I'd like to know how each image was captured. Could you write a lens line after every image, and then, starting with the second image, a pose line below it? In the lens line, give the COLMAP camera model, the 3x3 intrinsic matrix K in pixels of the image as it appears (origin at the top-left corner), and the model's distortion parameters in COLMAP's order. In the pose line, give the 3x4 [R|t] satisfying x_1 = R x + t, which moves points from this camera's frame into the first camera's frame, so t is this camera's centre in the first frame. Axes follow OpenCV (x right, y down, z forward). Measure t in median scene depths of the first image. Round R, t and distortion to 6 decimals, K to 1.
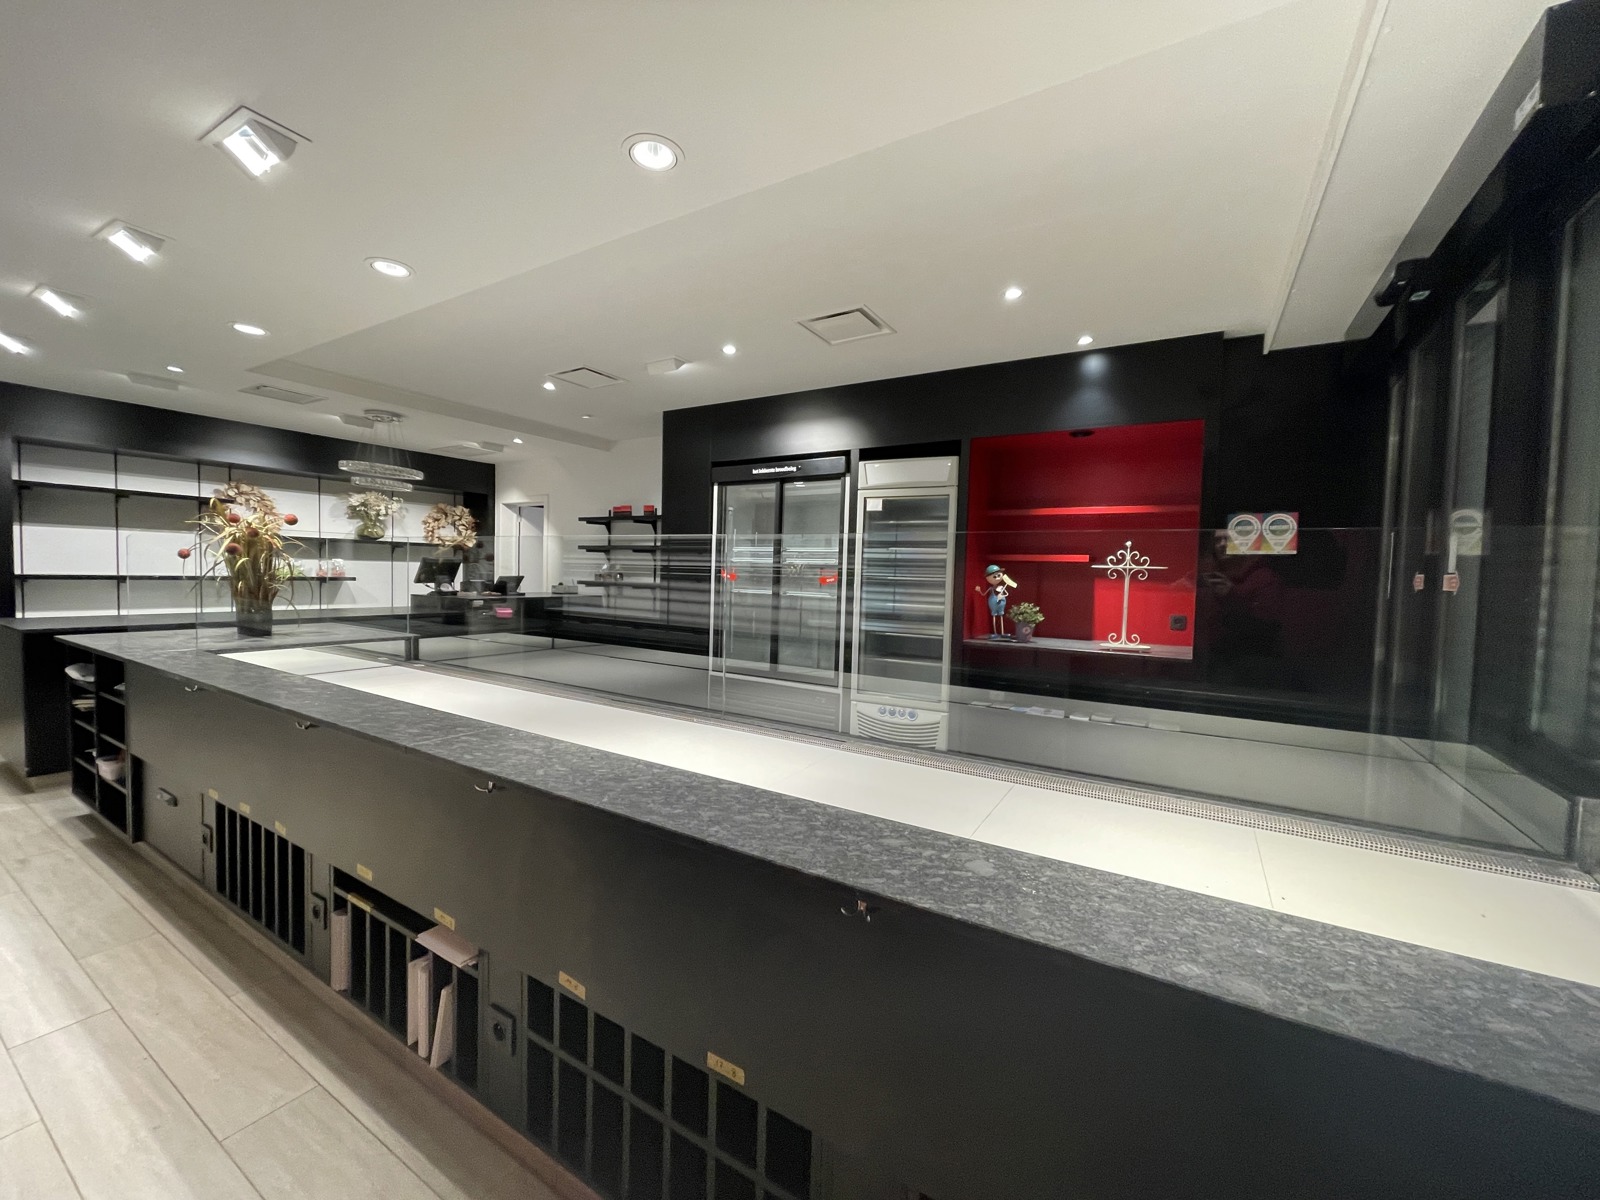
lens RADIAL K [[640.2, 0, 802.1], [0, 640.2, 596.4], [0, 0, 1]] dist [0.002238, -0.000062]
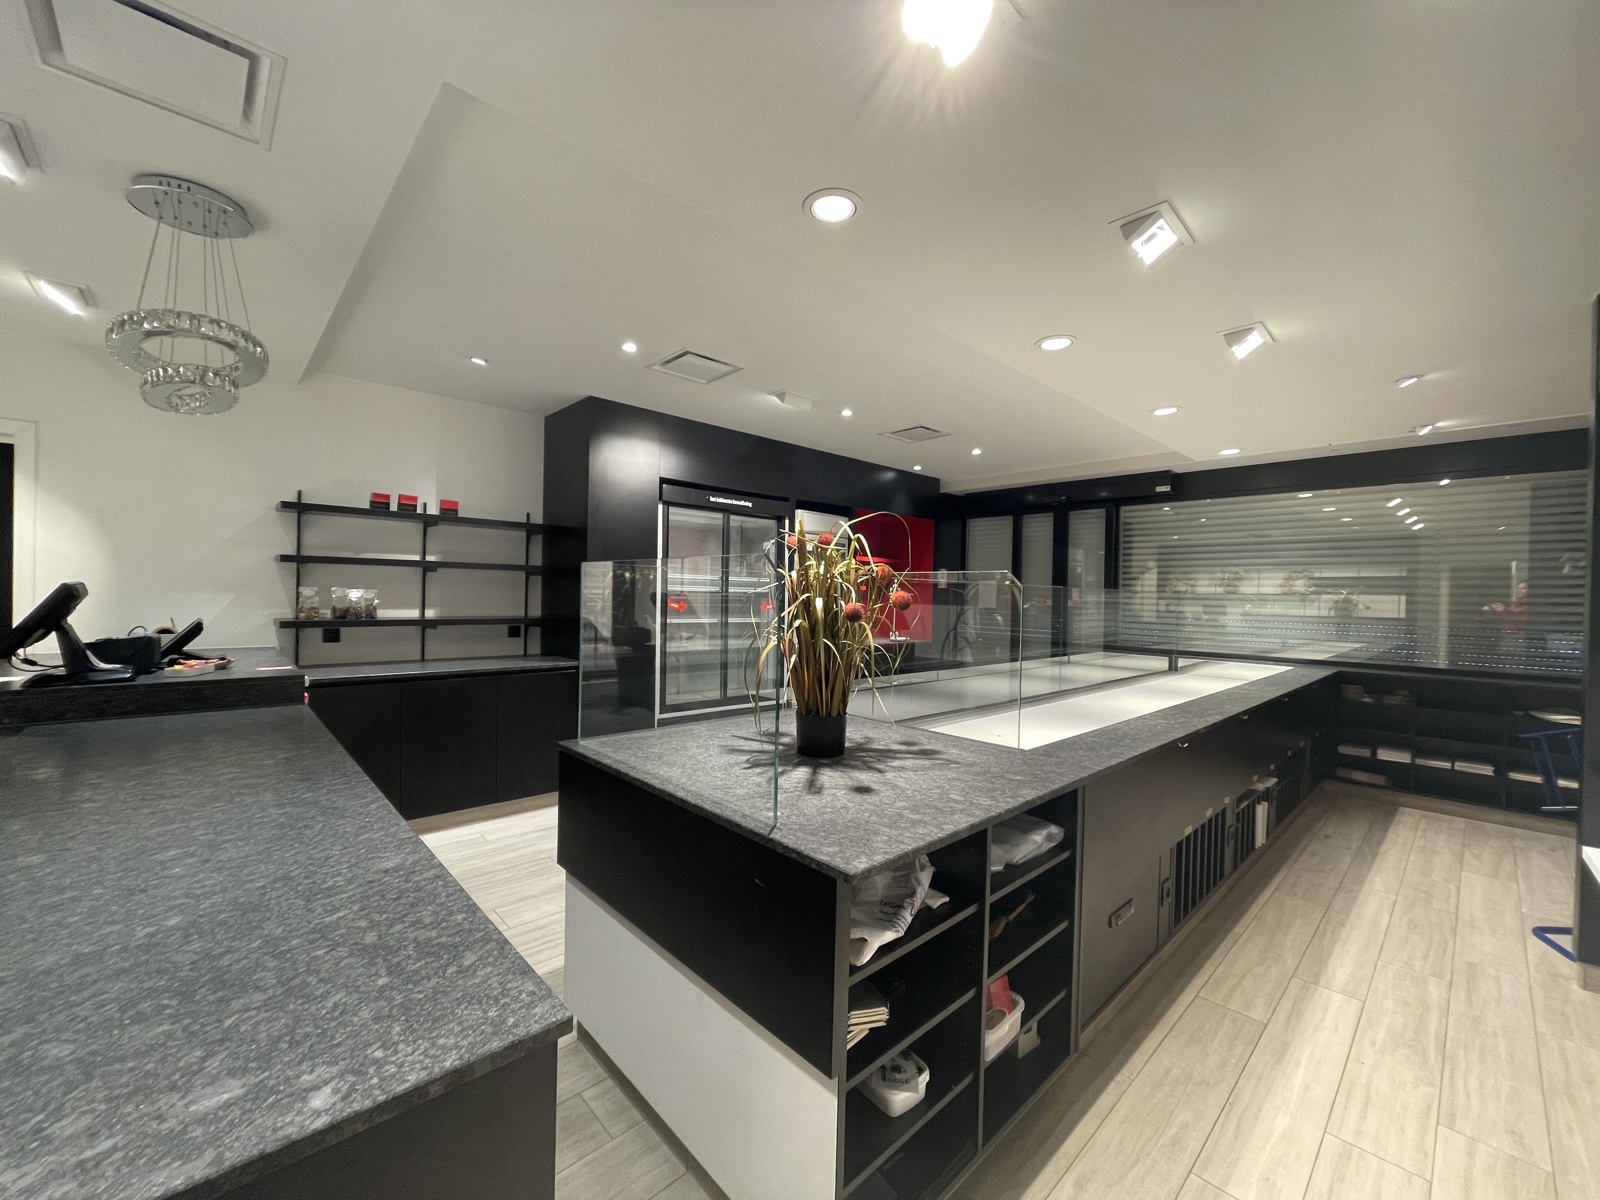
lens RADIAL K [[640.2, 0, 802.4], [0, 640.2, 598.7], [0, 0, 1]] dist [0.002238, -0.000062]
pose [[0.264443, -0.025874, 0.964054, -0.975813], [0.040591, 0.999053, 0.015679, -0.052635], [-0.963547, 0.034986, 0.265243, 0.610625]]
